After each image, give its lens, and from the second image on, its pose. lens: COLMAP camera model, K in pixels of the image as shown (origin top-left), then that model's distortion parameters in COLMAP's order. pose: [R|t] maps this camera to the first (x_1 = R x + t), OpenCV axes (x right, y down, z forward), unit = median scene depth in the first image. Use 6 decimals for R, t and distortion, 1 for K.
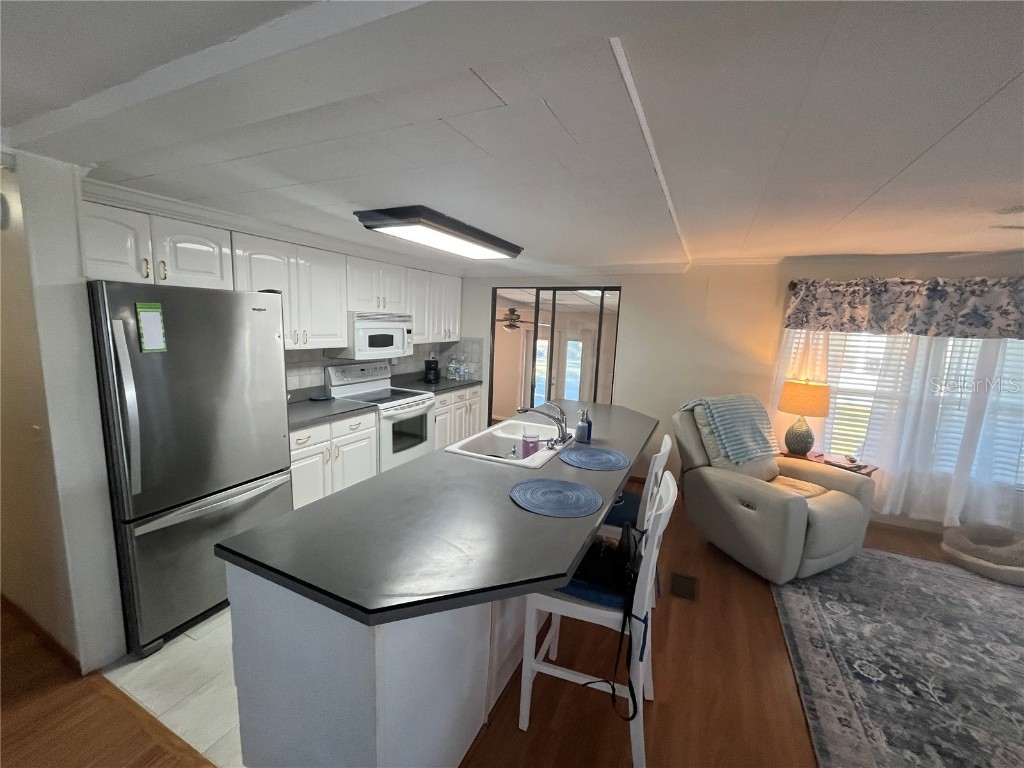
lens RADIAL K [[411.7, 0, 506.8], [0, 411.7, 383.3], [0, 0, 1]] dist [-0.005203, 0.000978]
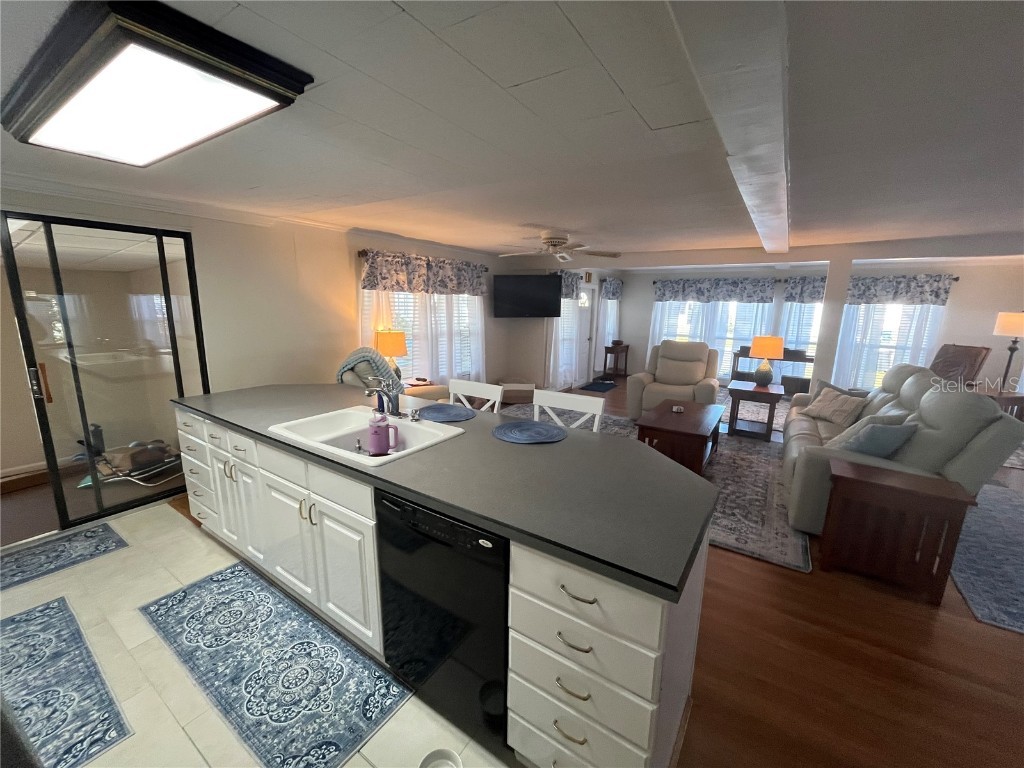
lens RADIAL K [[411.7, 0, 510.5], [0, 411.7, 382.2], [0, 0, 1]] dist [-0.005203, 0.000978]
pose [[0.140311, -0.223312, 0.964595, -0.528682], [0.135222, 0.969427, 0.204761, -0.062921], [-0.980830, 0.101704, 0.166218, 0.435774]]
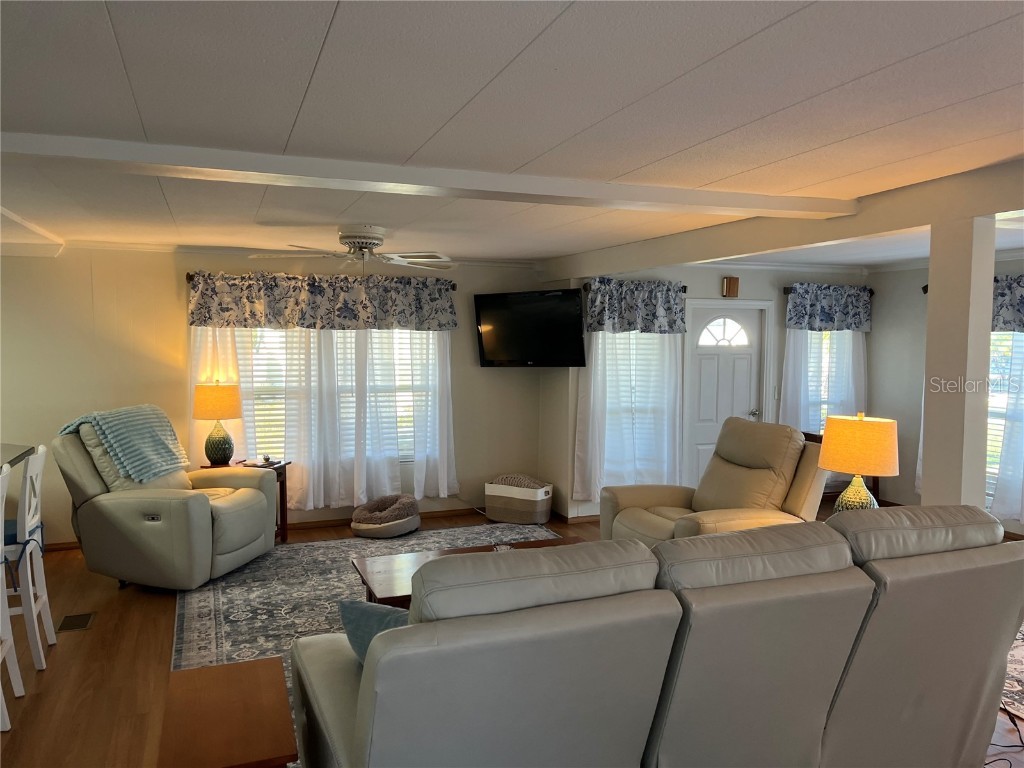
lens RADIAL K [[774.5, 0, 517.7], [0, 774.5, 392.8], [0, 0, 1]] dist [0.068270, -0.087836]
pose [[0.672775, -0.093257, 0.733946, -0.090342], [0.133189, 0.991083, 0.003842, 0.100243], [-0.727760, 0.095168, 0.679197, -0.667026]]
